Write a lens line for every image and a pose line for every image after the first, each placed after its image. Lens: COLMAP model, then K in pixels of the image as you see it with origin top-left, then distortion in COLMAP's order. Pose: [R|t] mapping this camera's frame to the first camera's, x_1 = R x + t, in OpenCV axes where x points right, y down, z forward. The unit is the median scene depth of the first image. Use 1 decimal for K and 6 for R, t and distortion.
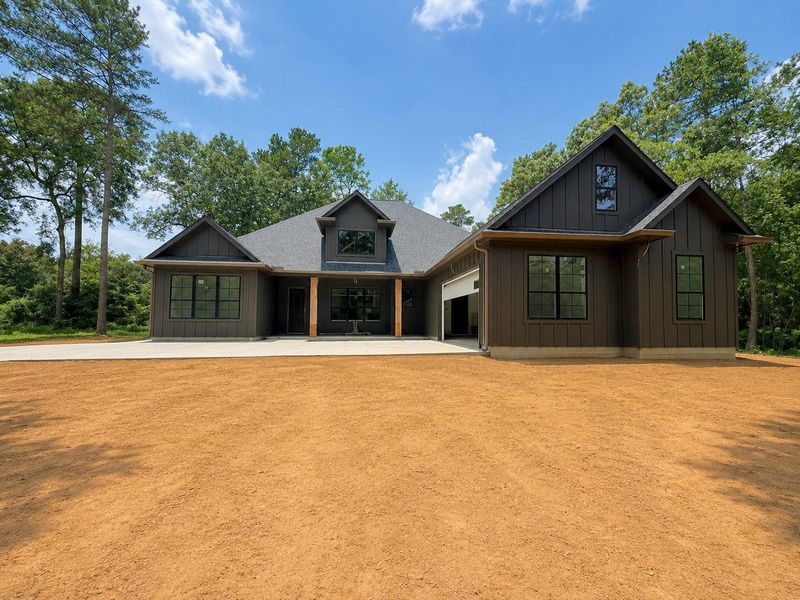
lens RADIAL K [[325.9, 0, 400.0], [0, 325.9, 300.0], [0, 0, 1]] dist [-0.000698, -0.000064]
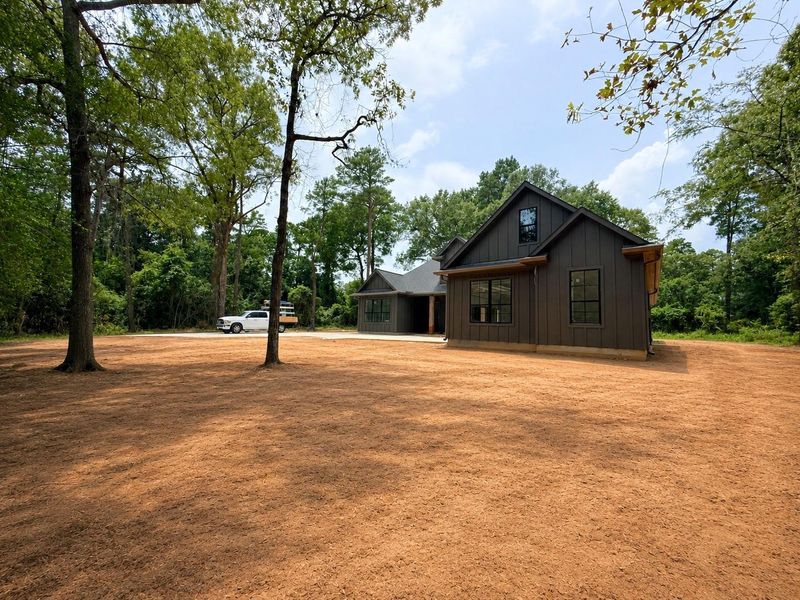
lens RADIAL K [[325.9, 0, 400.0], [0, 325.9, 300.0], [0, 0, 1]] dist [-0.000698, -0.000064]
pose [[0.674213, -0.044277, -0.737208, 0.935009], [0.030981, 0.999018, -0.031667, -0.006927], [0.737887, -0.001489, 0.674923, -0.225496]]
